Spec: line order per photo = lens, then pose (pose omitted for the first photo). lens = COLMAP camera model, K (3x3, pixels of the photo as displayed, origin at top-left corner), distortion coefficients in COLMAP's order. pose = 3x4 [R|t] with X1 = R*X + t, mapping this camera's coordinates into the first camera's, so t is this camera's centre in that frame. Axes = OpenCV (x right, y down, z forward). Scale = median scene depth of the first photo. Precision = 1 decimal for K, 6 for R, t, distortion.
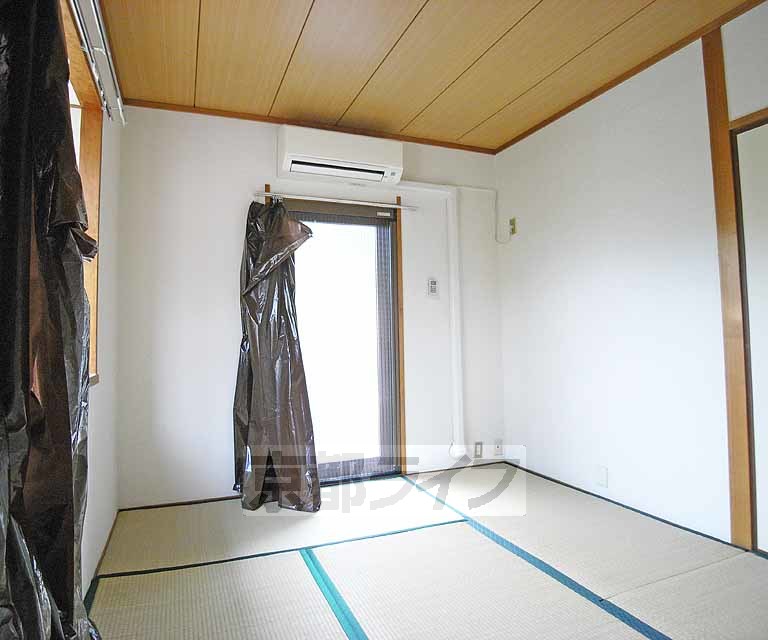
lens RADIAL K [[498.6, 0, 368.2], [0, 498.6, 306.1], [0, 0, 1]] dist [-0.071468, 0.000166]
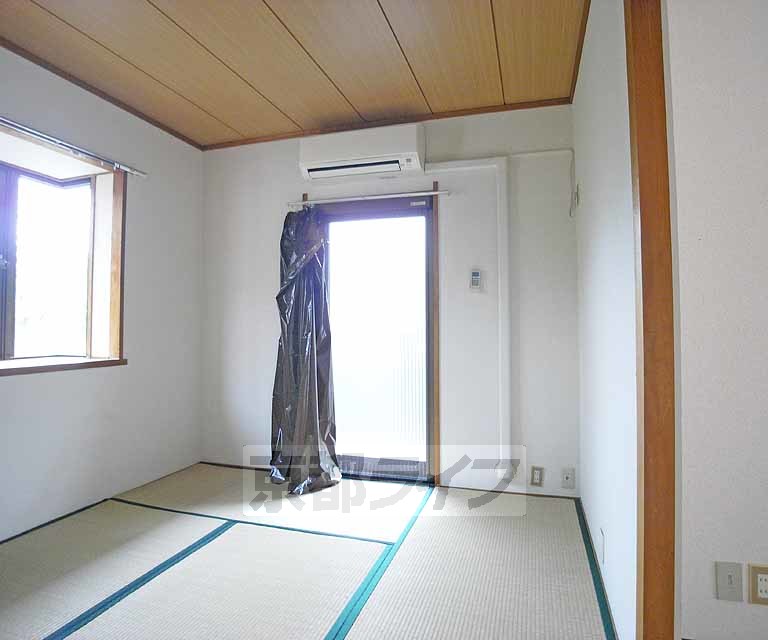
lens RADIAL K [[498.6, 0, 368.2], [0, 498.6, 306.1], [0, 0, 1]] dist [-0.071468, 0.000166]
pose [[0.767001, -0.009205, -0.641580, 0.582539], [0.029094, 0.999368, 0.020444, -0.015548], [0.640986, -0.034346, 0.766784, 0.231609]]
